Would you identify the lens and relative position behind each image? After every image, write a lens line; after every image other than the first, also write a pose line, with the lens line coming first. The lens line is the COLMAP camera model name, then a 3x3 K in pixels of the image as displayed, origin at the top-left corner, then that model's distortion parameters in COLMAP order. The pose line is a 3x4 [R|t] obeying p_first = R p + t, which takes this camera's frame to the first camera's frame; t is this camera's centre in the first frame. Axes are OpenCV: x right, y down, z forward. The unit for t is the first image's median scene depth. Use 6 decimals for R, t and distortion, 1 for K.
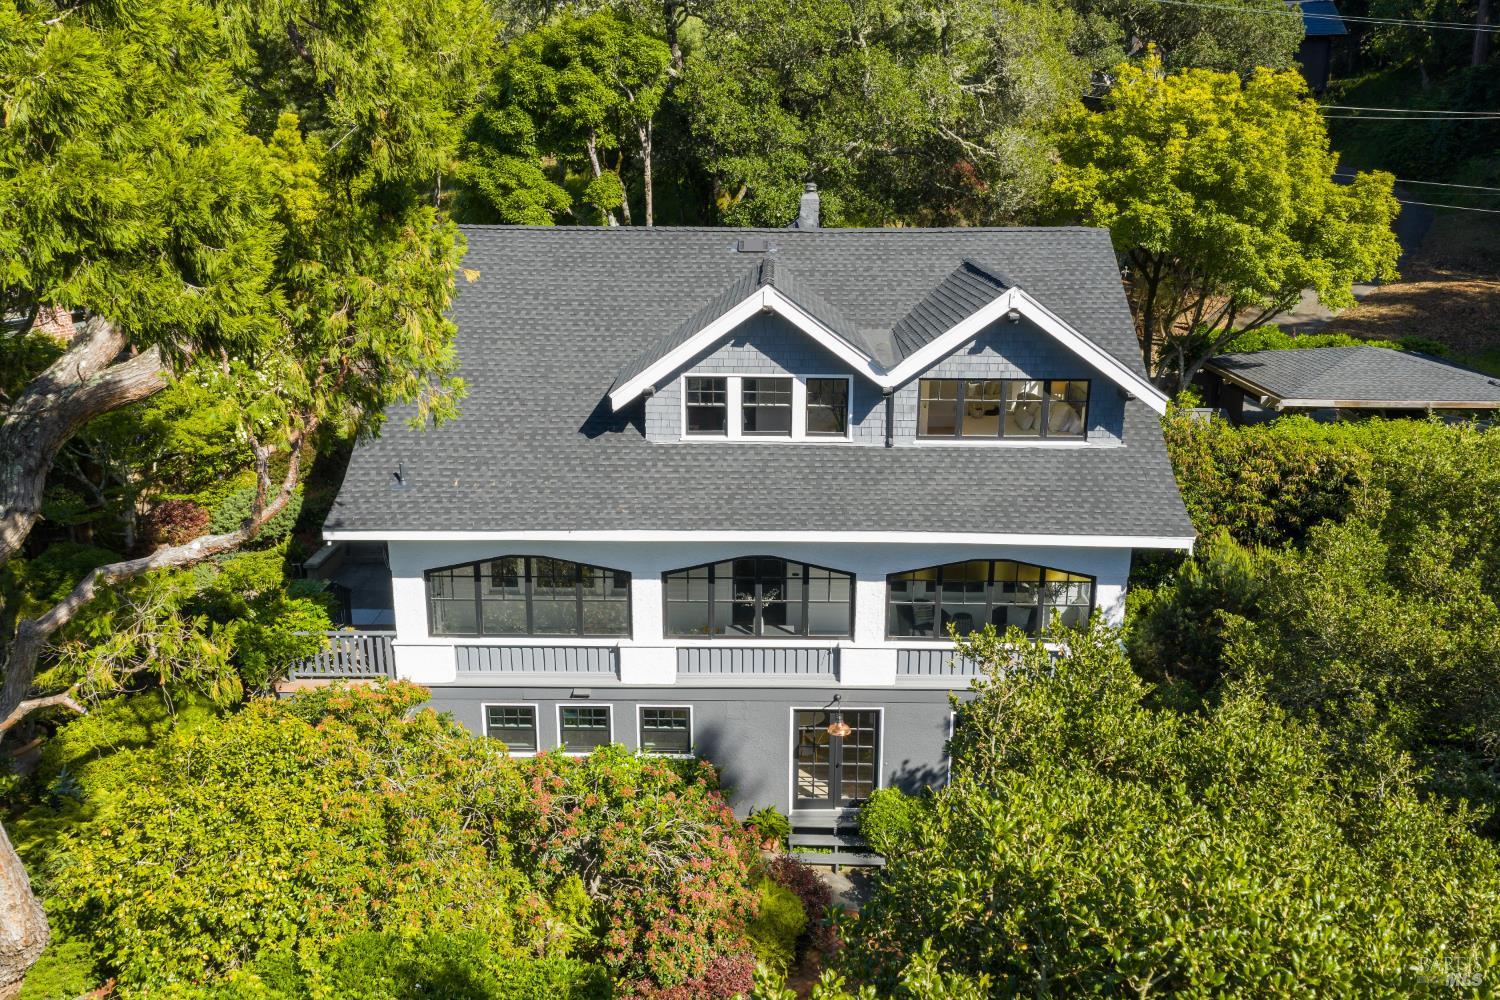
lens RADIAL K [[1166.3, 0, 750.0], [0, 1166.3, 500.0], [0, 0, 1]] dist [0.066837, 0.000741]
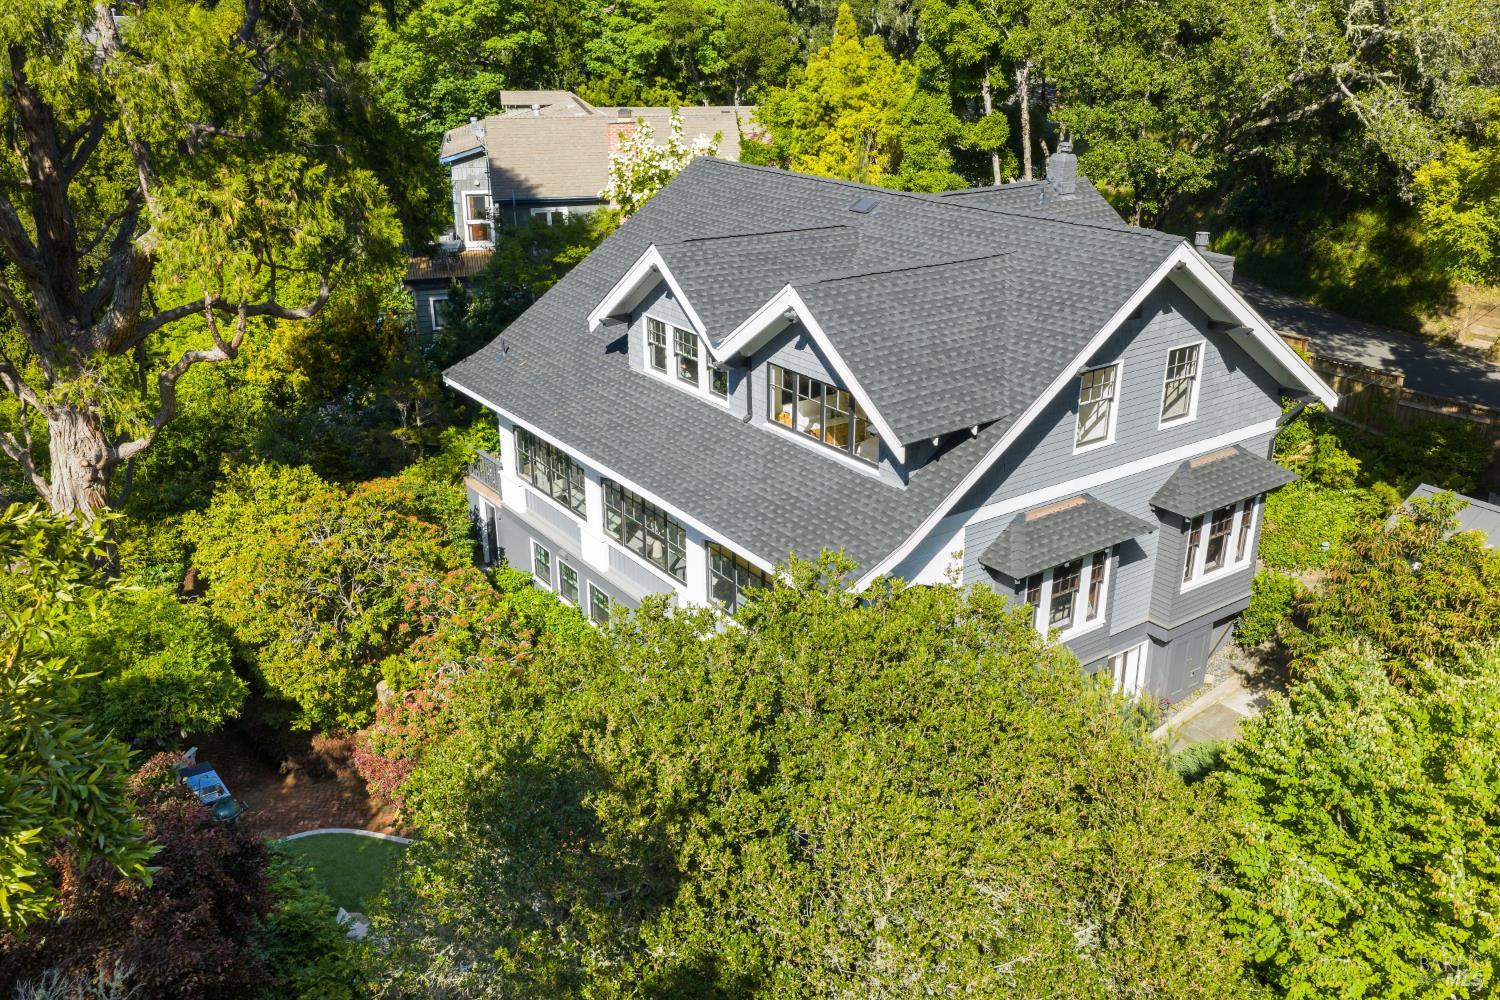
lens RADIAL K [[1200.2, 0, 745.2], [0, 1200.2, 452.4], [0, 0, 1]] dist [0.063317, 0.001411]
pose [[0.572760, 0.270885, -0.773672, 0.921822], [-0.229343, 0.959083, 0.166017, -0.191131], [0.786987, 0.082348, 0.611449, 0.369491]]
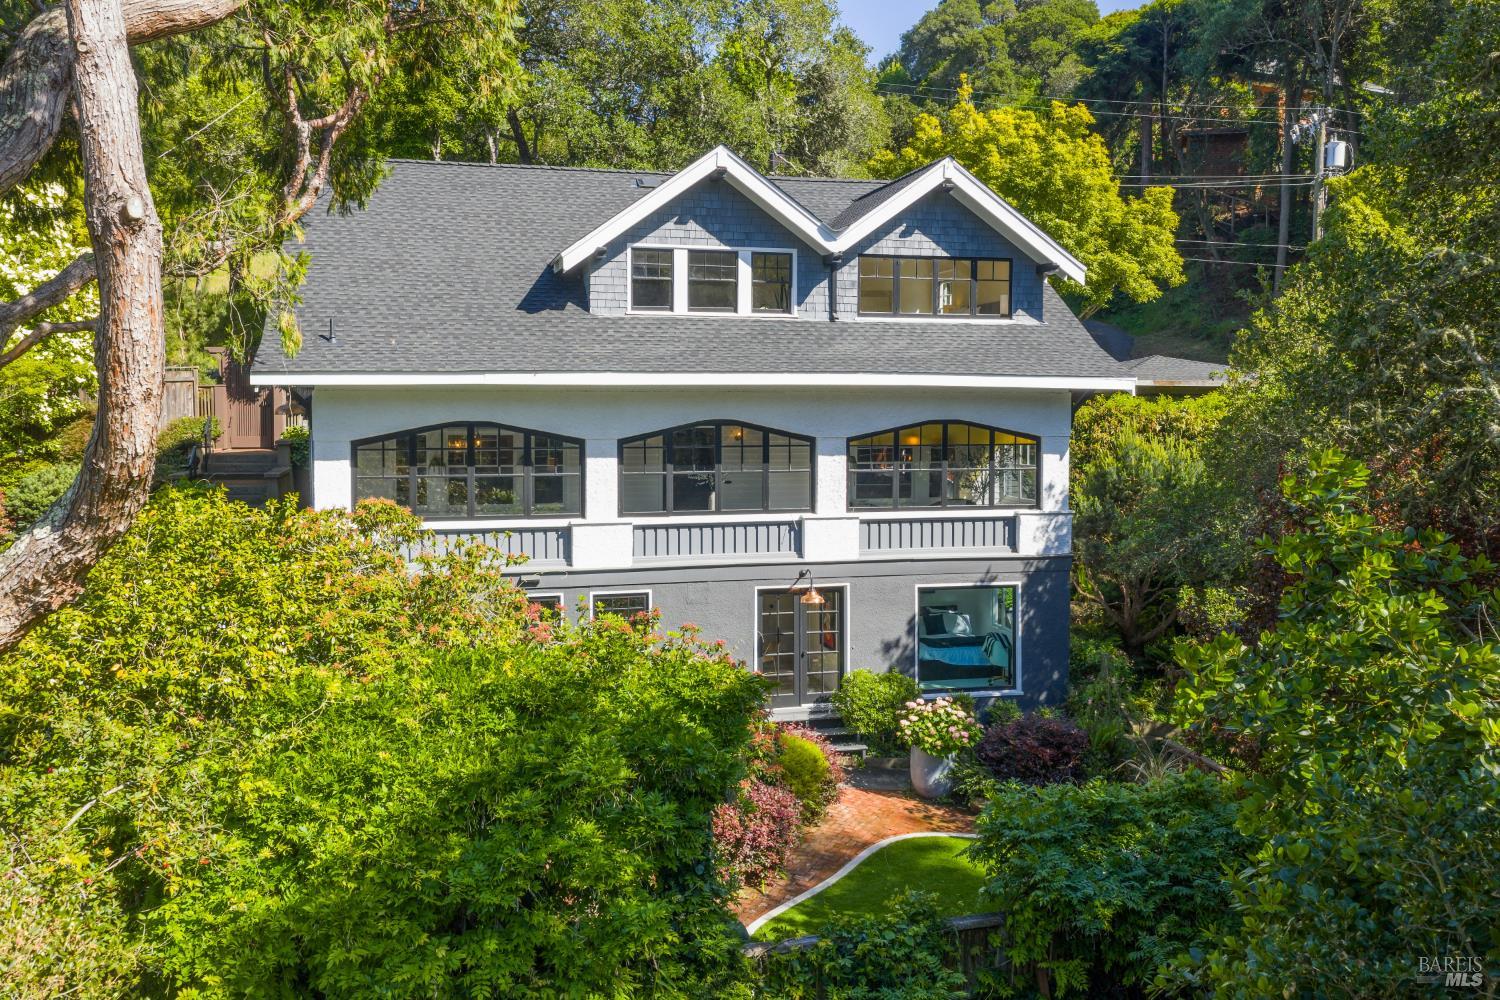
lens RADIAL K [[1200.2, 0, 745.2], [0, 1200.2, 452.4], [0, 0, 1]] dist [0.063317, 0.001411]
pose [[0.970942, -0.016159, 0.238769, -0.203879], [0.069135, 0.974118, -0.215206, 0.281500], [-0.229112, 0.225460, 0.946930, 0.062185]]
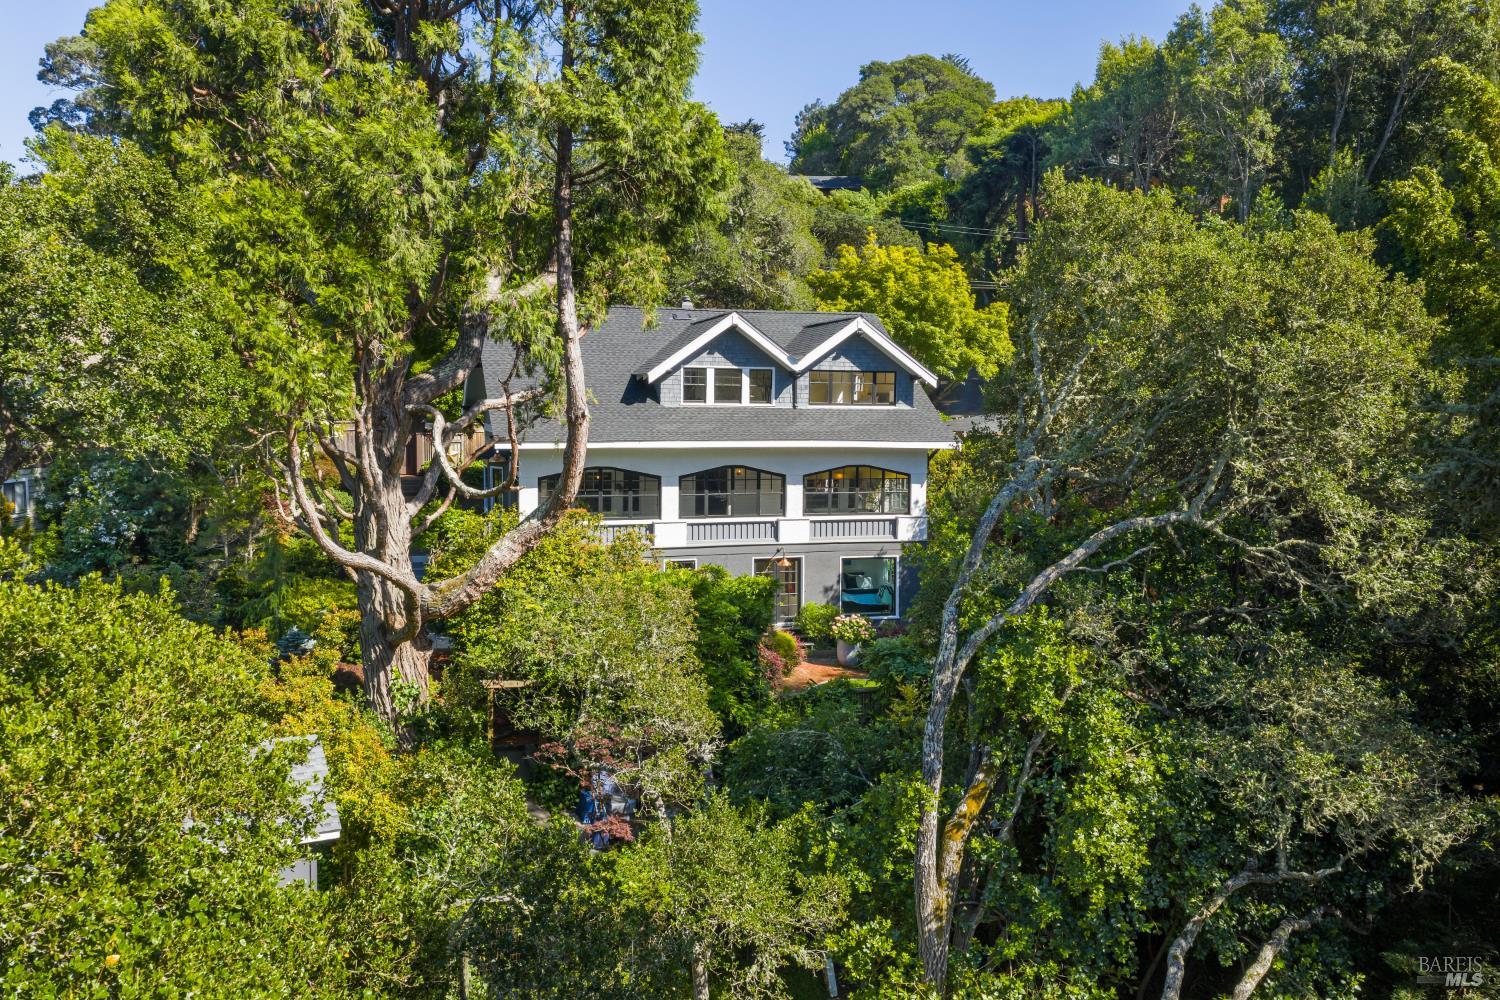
lens RADIAL K [[1166.3, 0, 750.0], [0, 1166.3, 500.0], [0, 0, 1]] dist [0.066837, 0.000741]
pose [[0.952688, -0.022547, 0.303113, -0.487695], [0.079994, 0.980688, -0.178474, 0.402009], [-0.293235, 0.194277, 0.936093, -0.614665]]
